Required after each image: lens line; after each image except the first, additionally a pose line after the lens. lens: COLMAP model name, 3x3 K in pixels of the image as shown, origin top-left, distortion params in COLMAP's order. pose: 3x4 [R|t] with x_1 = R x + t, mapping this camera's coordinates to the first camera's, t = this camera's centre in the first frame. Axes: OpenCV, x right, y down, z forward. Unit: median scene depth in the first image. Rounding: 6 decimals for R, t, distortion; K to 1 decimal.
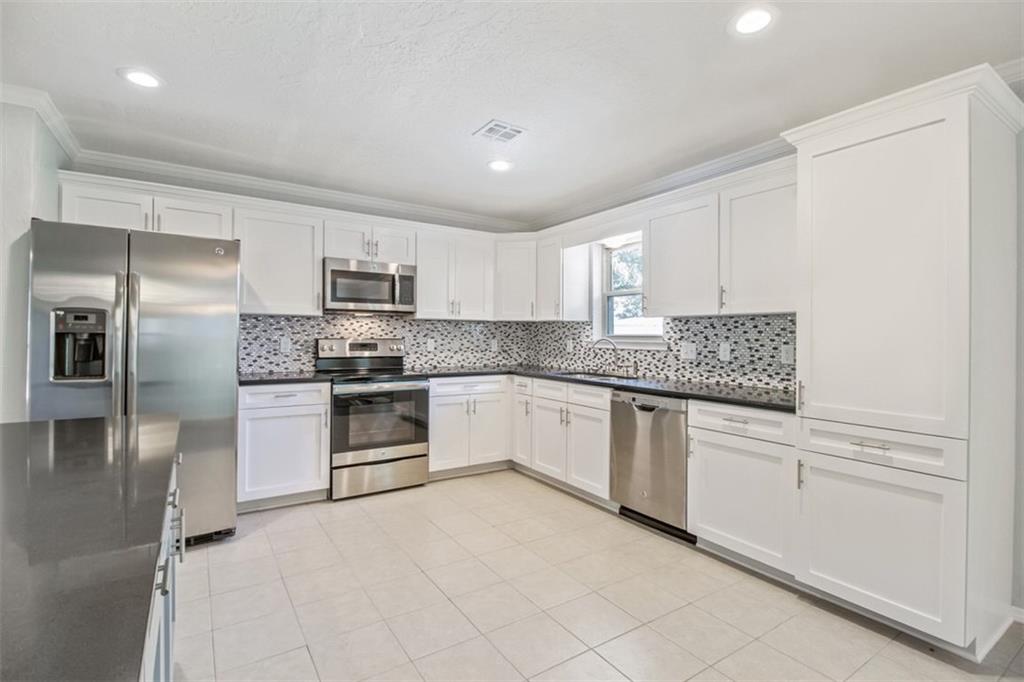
lens RADIAL K [[476.7, 0, 509.6], [0, 476.7, 334.2], [0, 0, 1]] dist [0.007429, -0.009602]
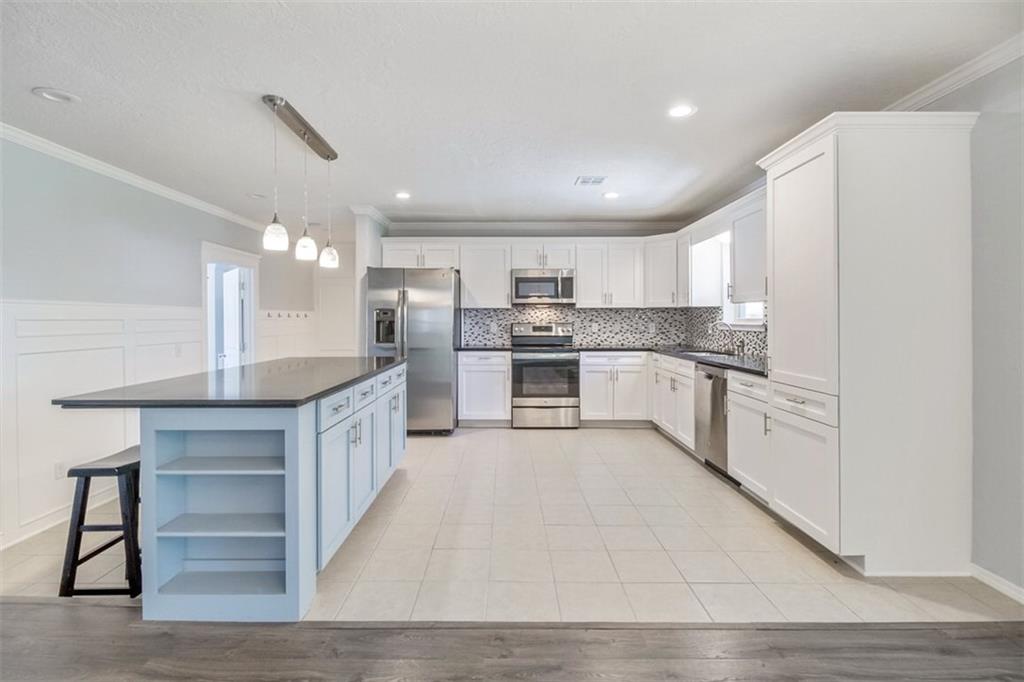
lens RADIAL K [[476.7, 0, 504.3], [0, 476.7, 324.0], [0, 0, 1]] dist [0.007429, -0.009602]
pose [[0.834566, -0.005433, -0.550882, 0.452222], [0.010355, 0.999929, 0.005826, 0.003028], [0.550811, -0.010567, 0.834563, -0.296175]]
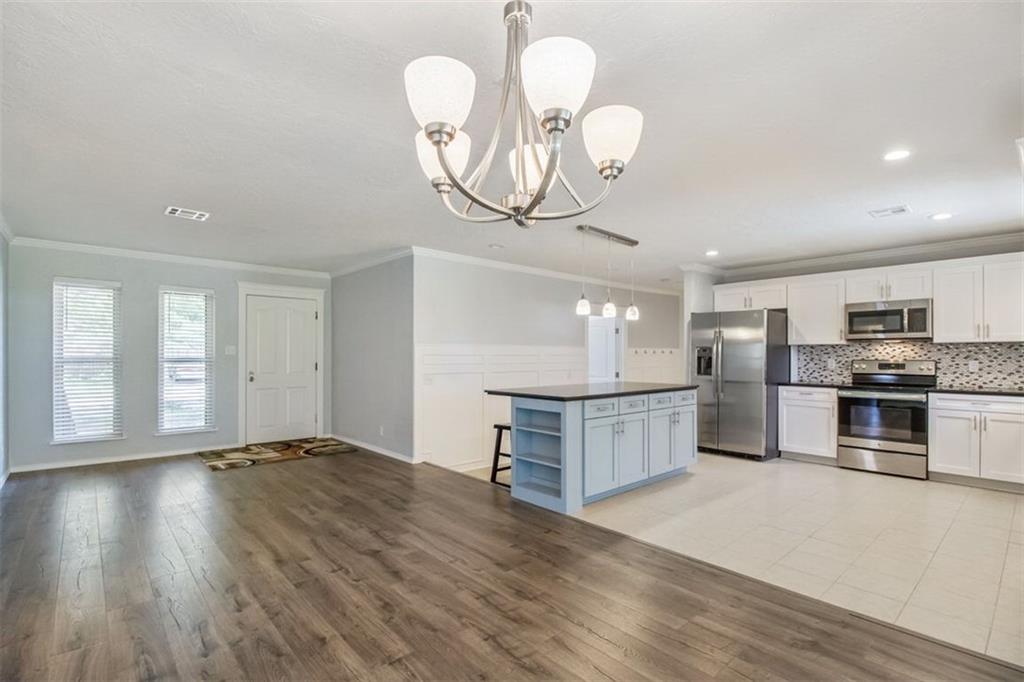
lens RADIAL K [[476.7, 0, 514.7], [0, 476.7, 355.5], [0, 0, 1]] dist [0.007429, -0.009602]
pose [[0.148954, -0.008182, -0.988810, 0.966740], [0.001633, 0.999966, -0.008028, 0.006863], [0.988843, -0.000419, 0.148963, -0.237414]]
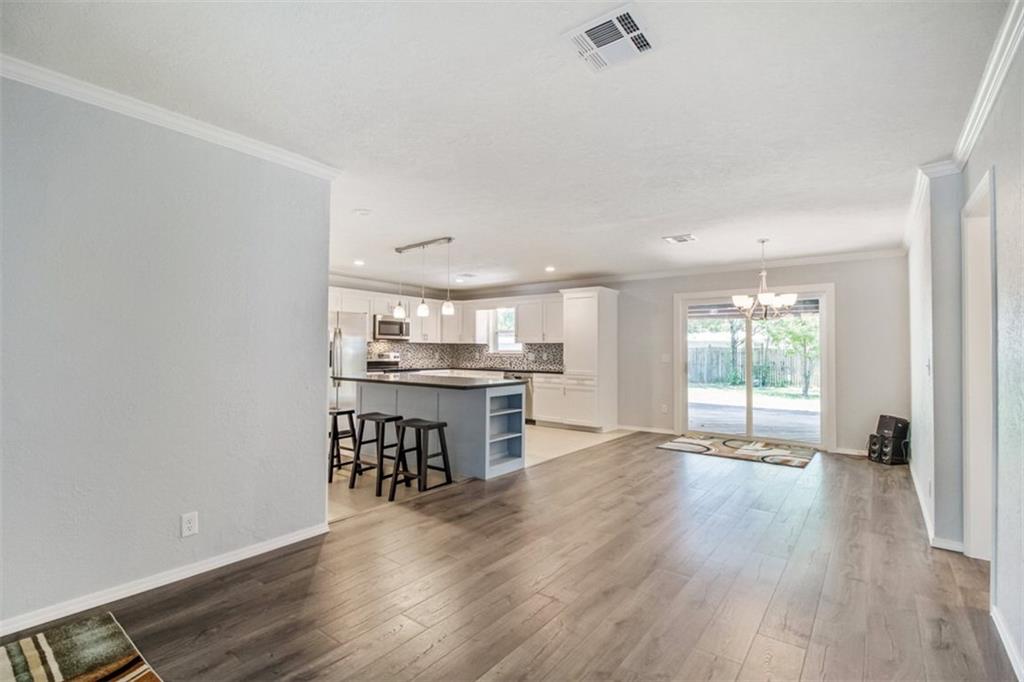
lens RADIAL K [[476.7, 0, 501.3], [0, 476.7, 342.9], [0, 0, 1]] dist [0.007429, -0.009602]
pose [[0.949504, 0.002643, 0.313743, -0.550388], [0.000772, 0.999942, -0.010760, -0.010899], [-0.313753, 0.010458, 0.949447, -1.298150]]
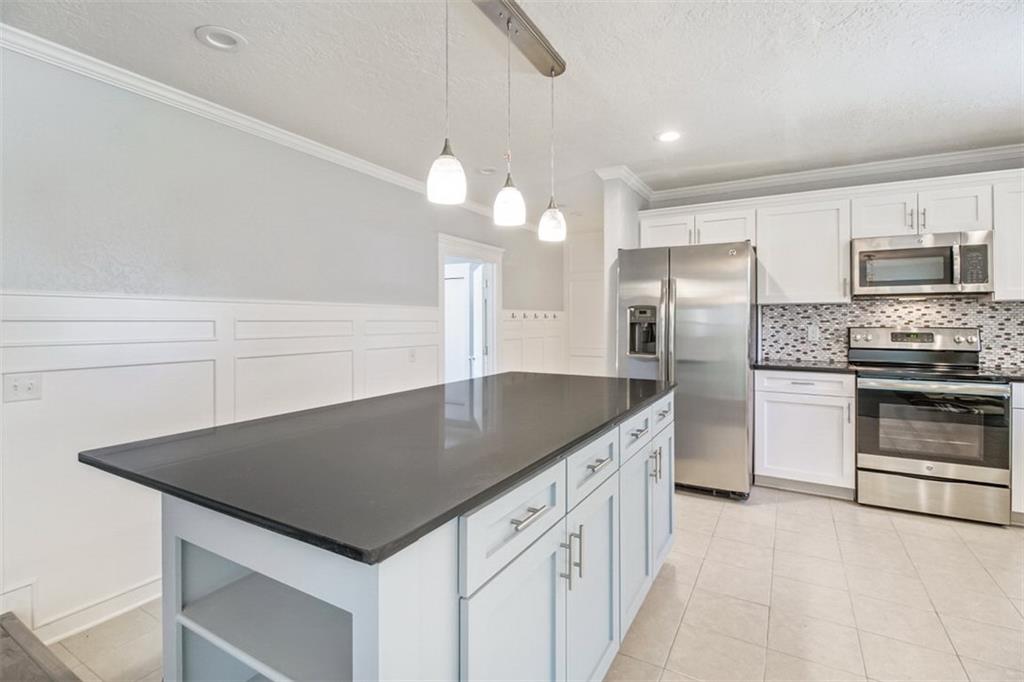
lens RADIAL K [[476.7, 0, 509.8], [0, 476.7, 320.7], [0, 0, 1]] dist [0.007429, -0.009602]
pose [[0.443715, -0.009331, -0.896119, 0.156950], [0.005256, 0.999956, -0.007809, 0.000047], [0.896152, -0.001245, 0.443745, -0.009843]]
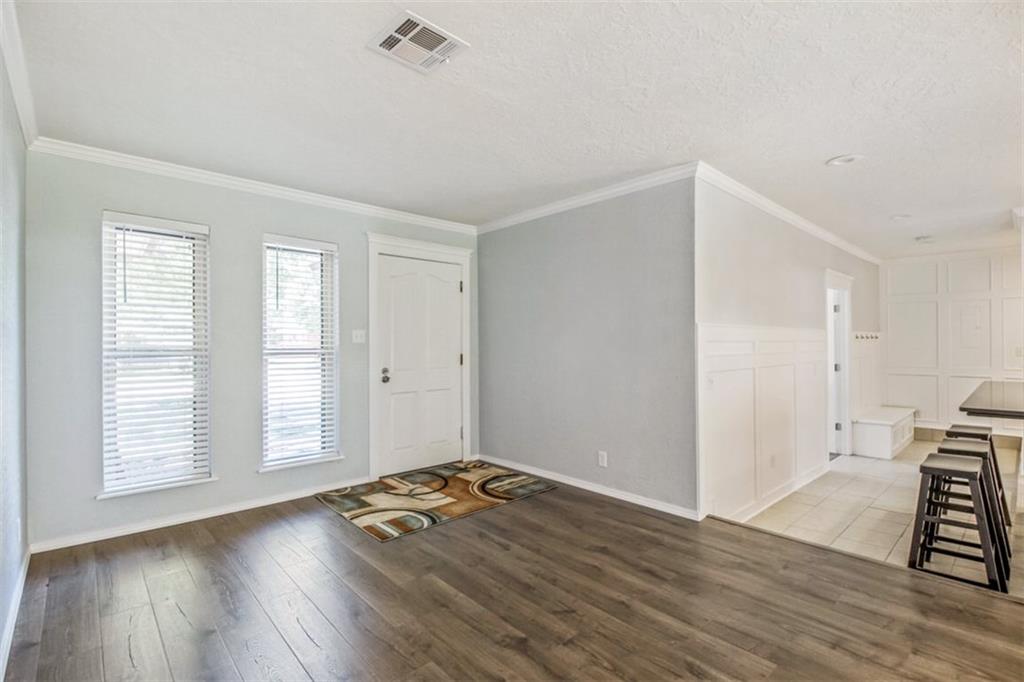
lens RADIAL K [[476.7, 0, 511.2], [0, 476.7, 333.3], [0, 0, 1]] dist [0.007429, -0.009602]
pose [[0.157772, -0.028080, -0.987076, 0.282551], [0.007250, 0.999602, -0.027278, -0.000660], [0.987449, -0.002852, 0.157912, -0.826928]]
